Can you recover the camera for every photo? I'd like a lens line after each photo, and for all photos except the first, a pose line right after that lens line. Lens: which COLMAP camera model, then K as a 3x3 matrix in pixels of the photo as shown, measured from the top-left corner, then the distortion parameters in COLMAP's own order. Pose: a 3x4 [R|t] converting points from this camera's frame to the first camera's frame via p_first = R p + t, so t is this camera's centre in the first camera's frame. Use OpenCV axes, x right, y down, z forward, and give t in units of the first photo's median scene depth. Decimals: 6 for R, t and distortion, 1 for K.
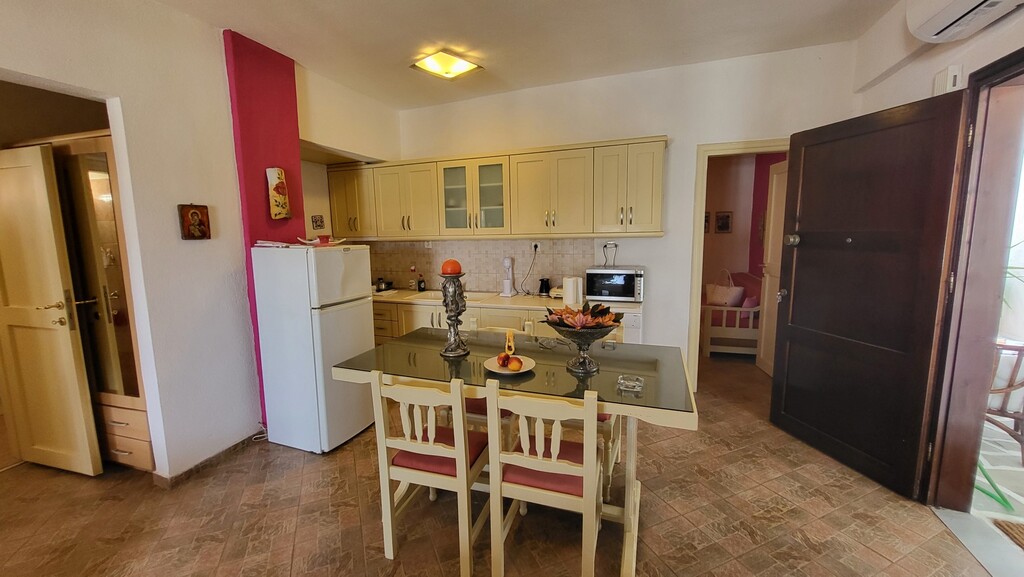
lens RADIAL K [[407.6, 0, 506.9], [0, 407.6, 286.3], [0, 0, 1]] dist [-0.000124, 0.000033]
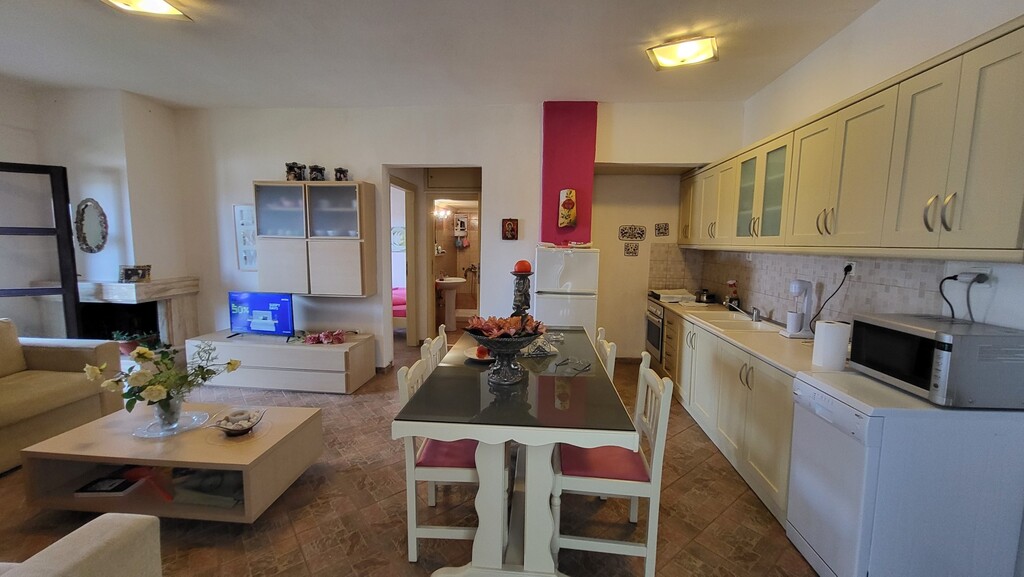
lens RADIAL K [[407.6, 0, 507.6], [0, 407.6, 286.4], [0, 0, 1]] dist [-0.000124, 0.000033]
pose [[0.258818, 0.130164, -0.957116, 0.661902], [-0.150050, 0.984268, 0.093281, -0.064953], [0.954200, 0.119472, 0.274278, 0.444996]]
